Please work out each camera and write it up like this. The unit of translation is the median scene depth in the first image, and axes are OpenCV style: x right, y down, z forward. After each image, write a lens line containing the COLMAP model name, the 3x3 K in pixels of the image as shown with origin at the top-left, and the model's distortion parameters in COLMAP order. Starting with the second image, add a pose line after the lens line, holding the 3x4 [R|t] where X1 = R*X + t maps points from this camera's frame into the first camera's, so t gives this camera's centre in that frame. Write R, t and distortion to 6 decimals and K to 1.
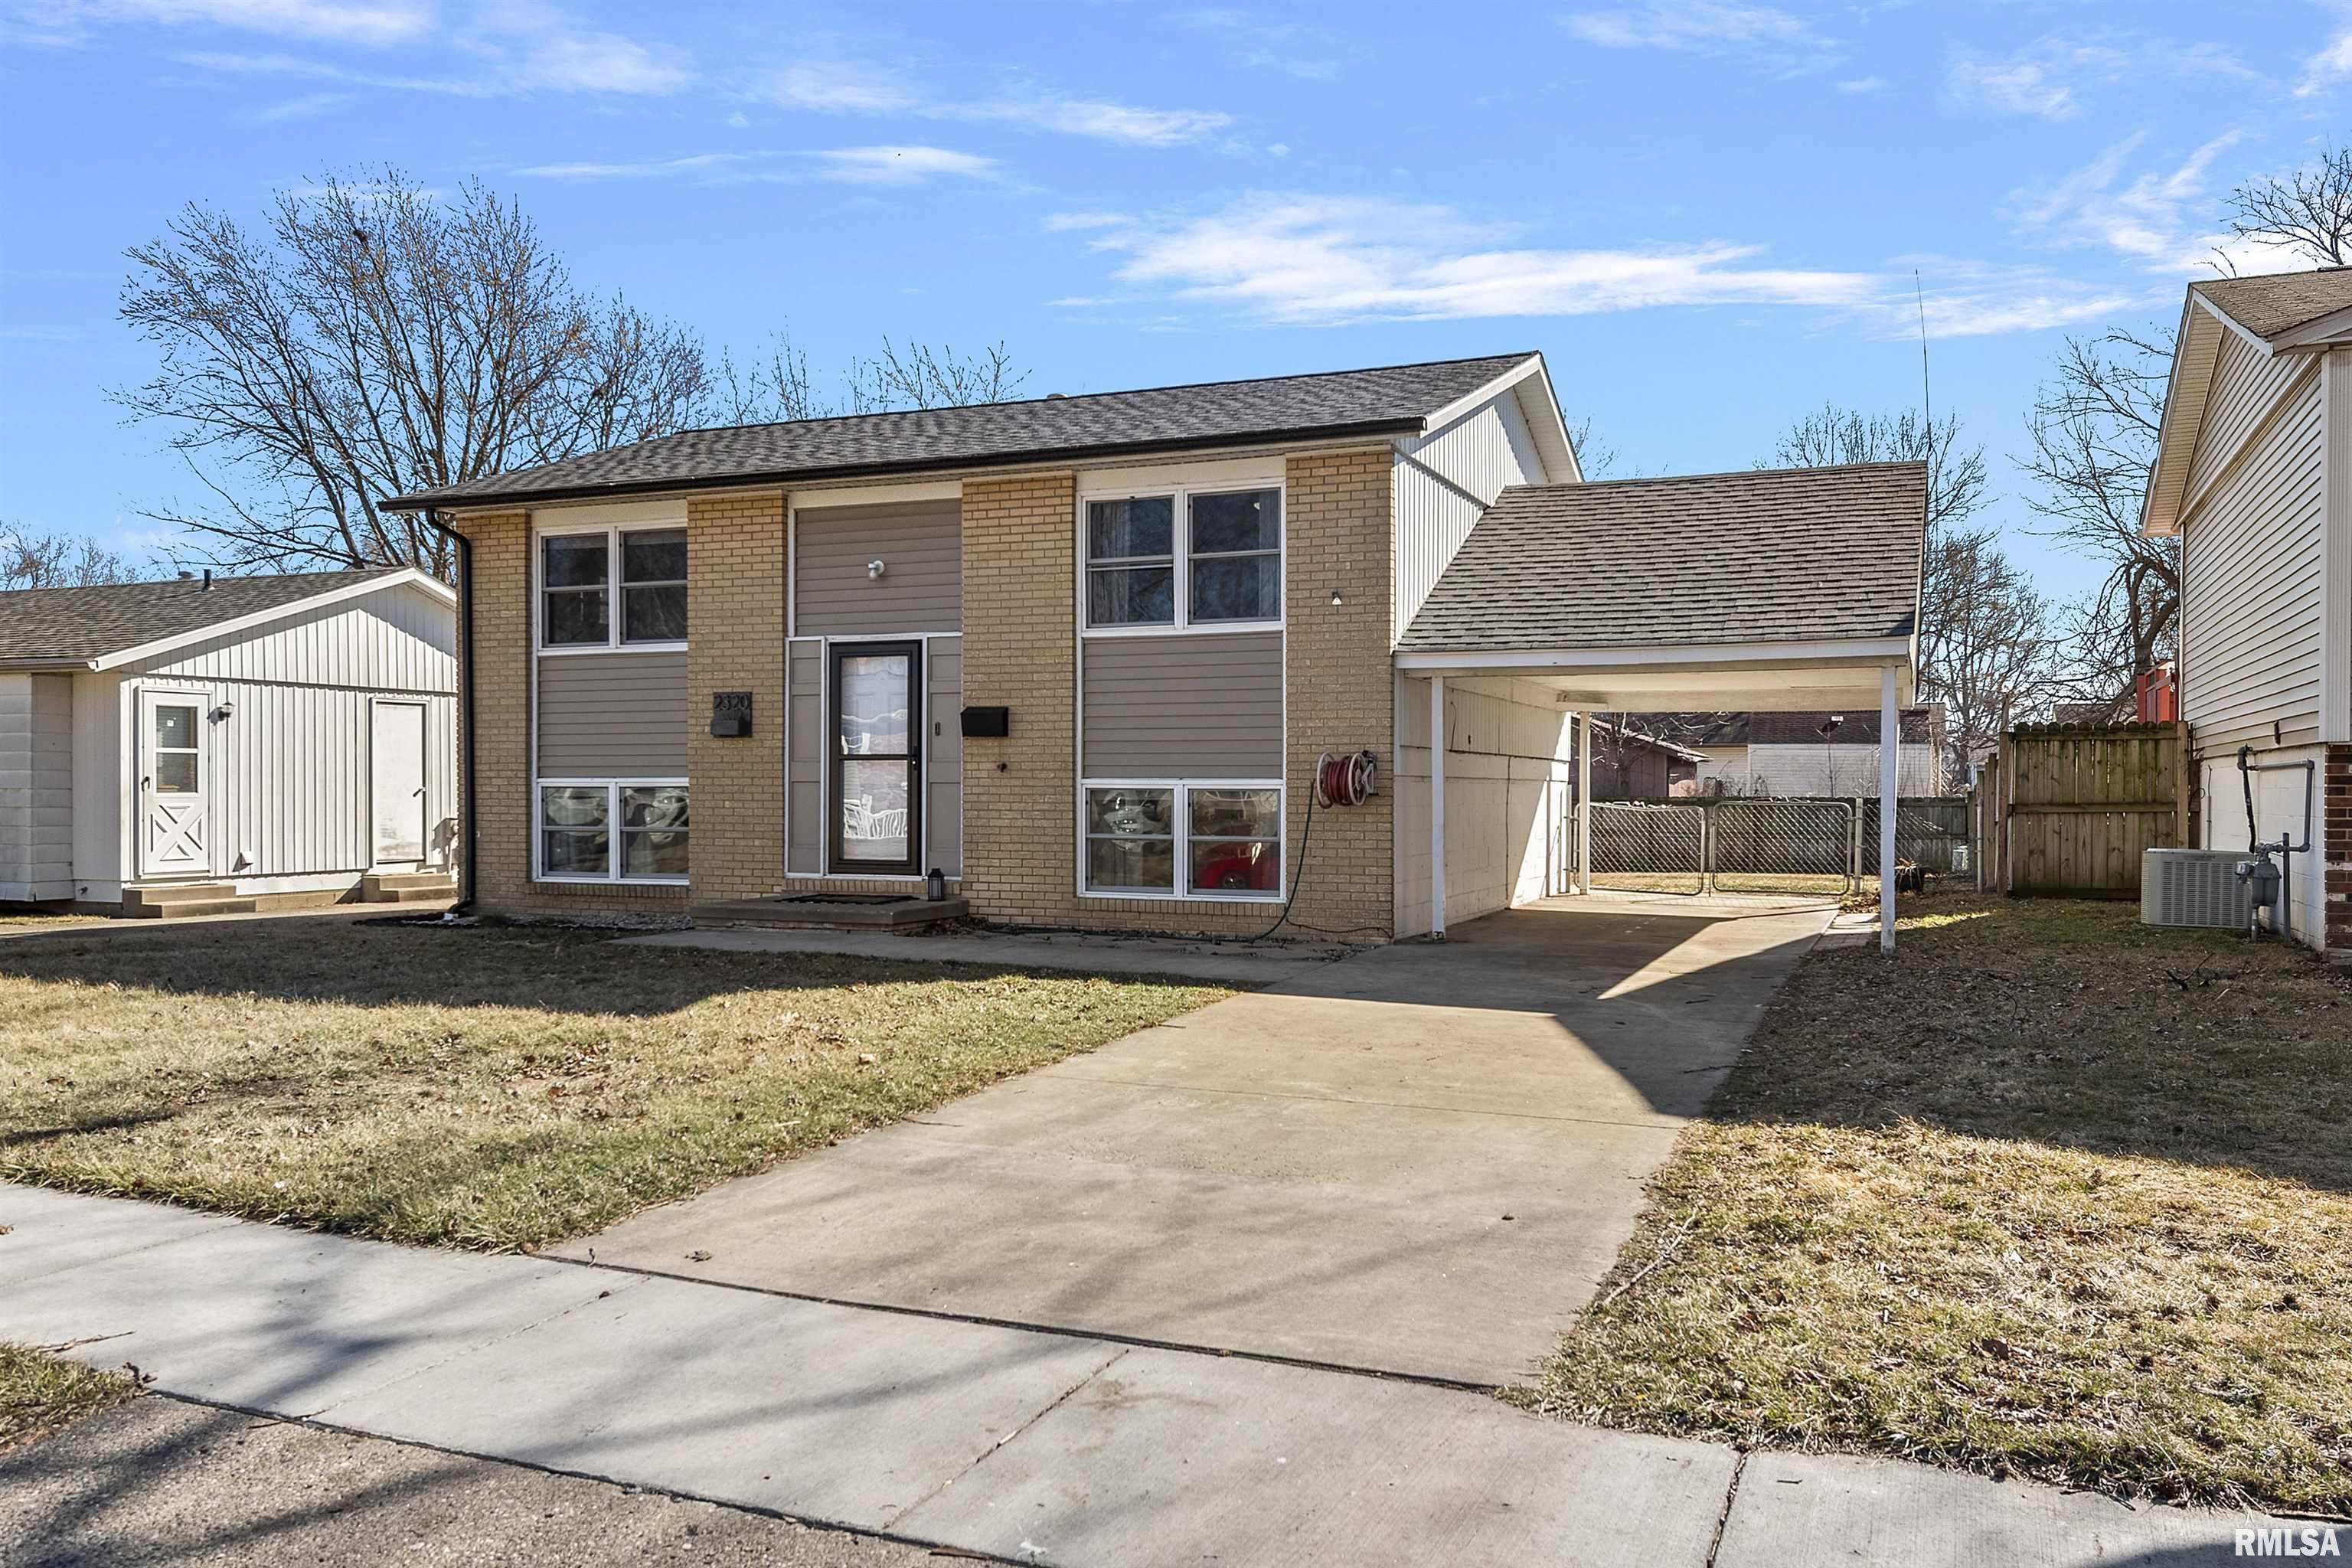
lens RADIAL K [[1773.1, 0, 1176.0], [0, 1773.1, 784.0], [0, 0, 1]] dist [0.005261, -0.000516]
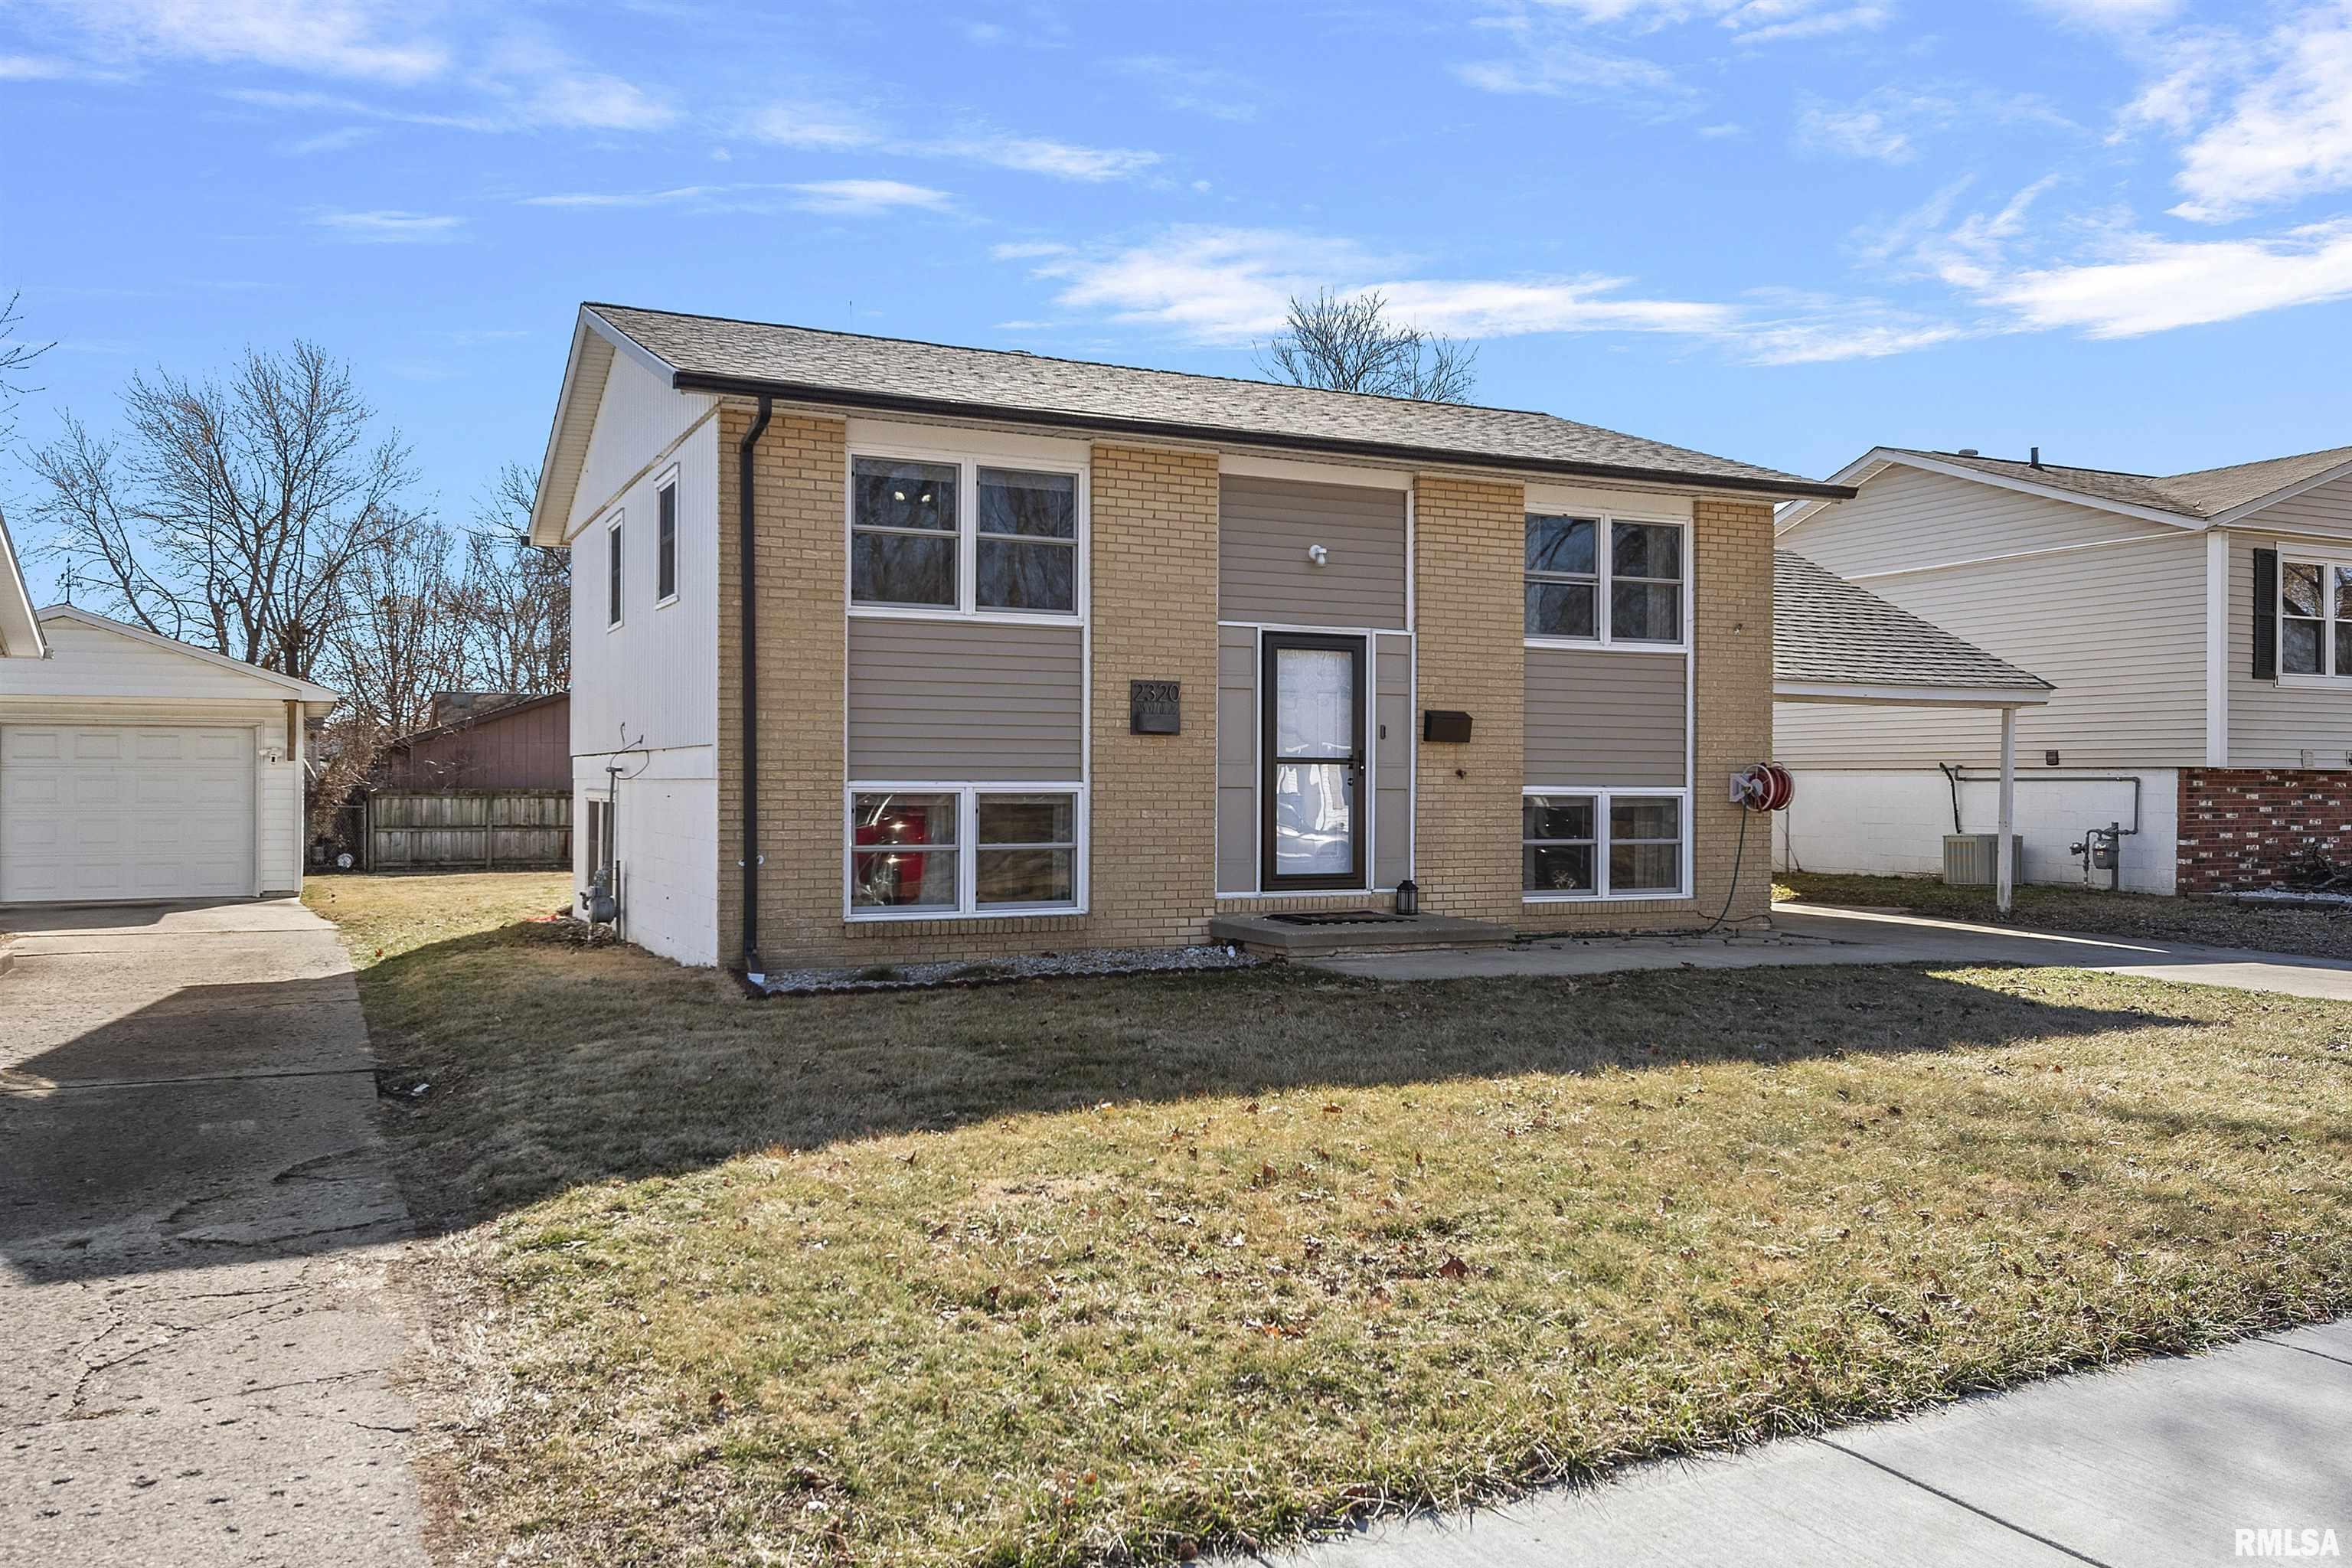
lens RADIAL K [[1871.8, 0, 1176.0], [0, 1871.8, 784.0], [0, 0, 1]] dist [0.001635, -0.000487]
pose [[0.662842, 0.002581, 0.748755, -0.946923], [-0.004639, 0.999989, 0.000659, -0.003679], [-0.748745, -0.003910, 0.662846, 0.422744]]
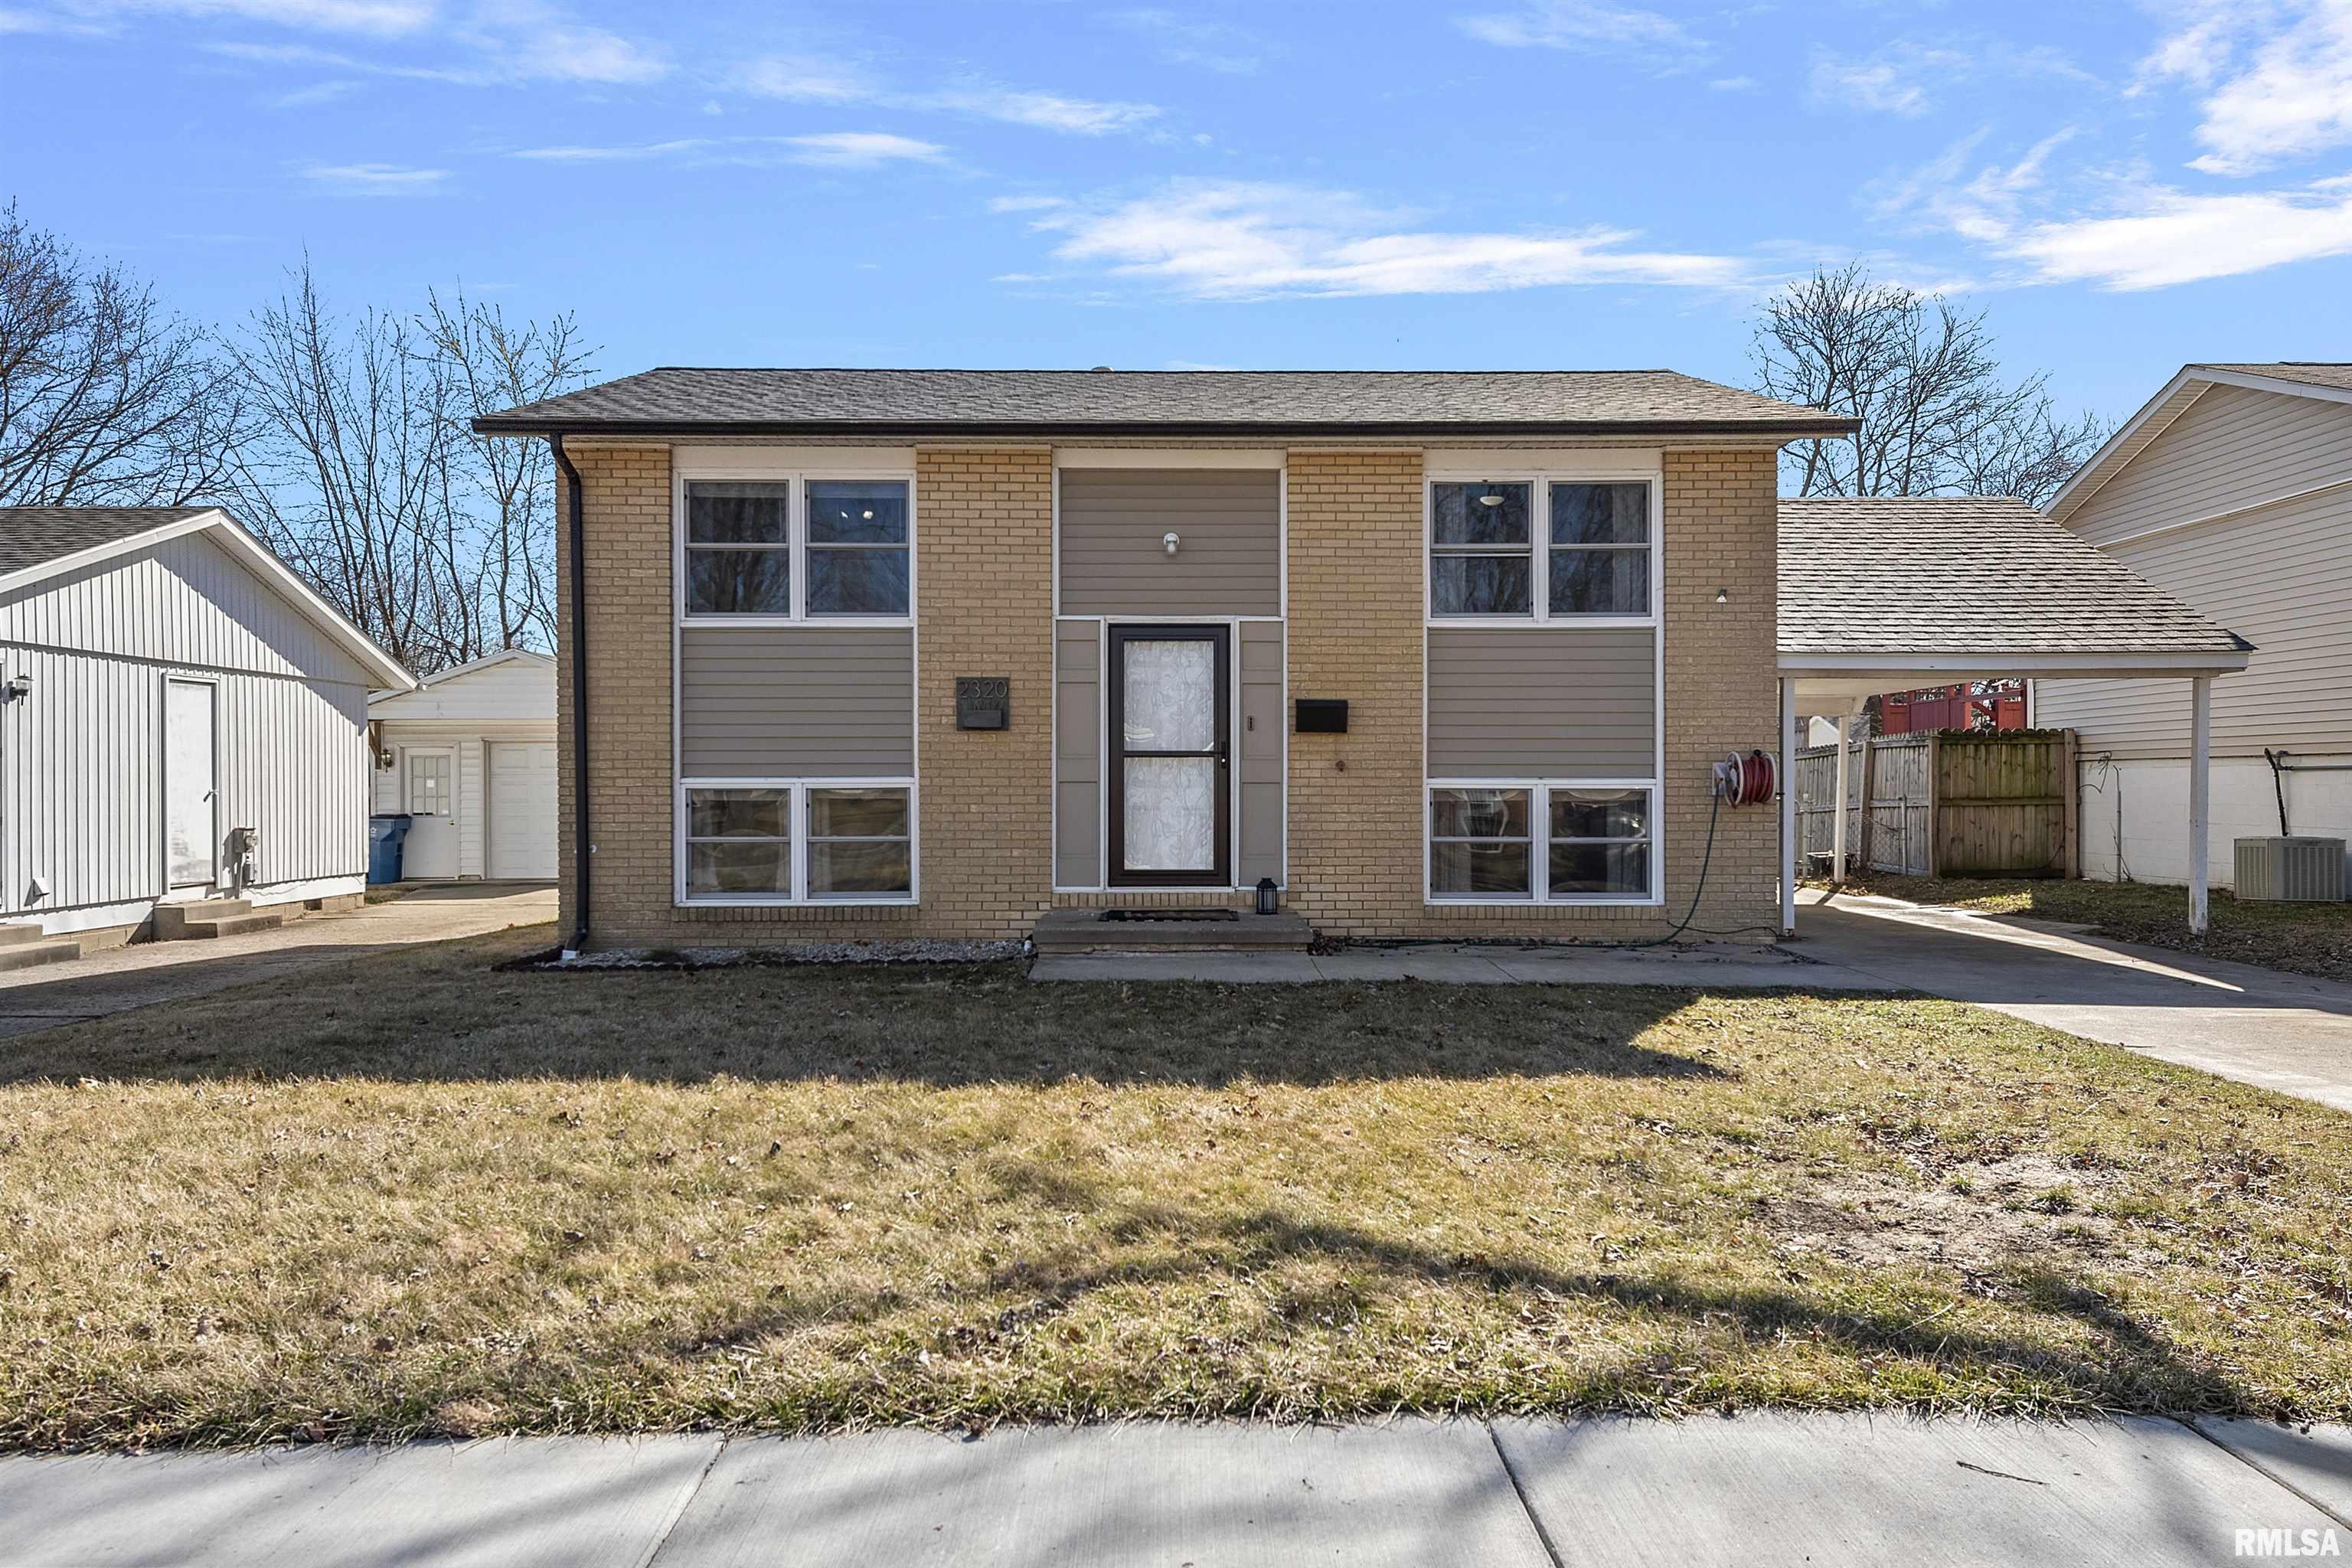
lens RADIAL K [[1678.3, 0, 1176.0], [0, 1678.3, 784.0], [0, 0, 1]] dist [0.017700, 0.001496]
pose [[0.919965, -0.002471, 0.391993, -0.502464], [0.001924, 0.999997, 0.001789, -0.001767], [-0.391996, -0.000891, 0.919967, 0.228789]]
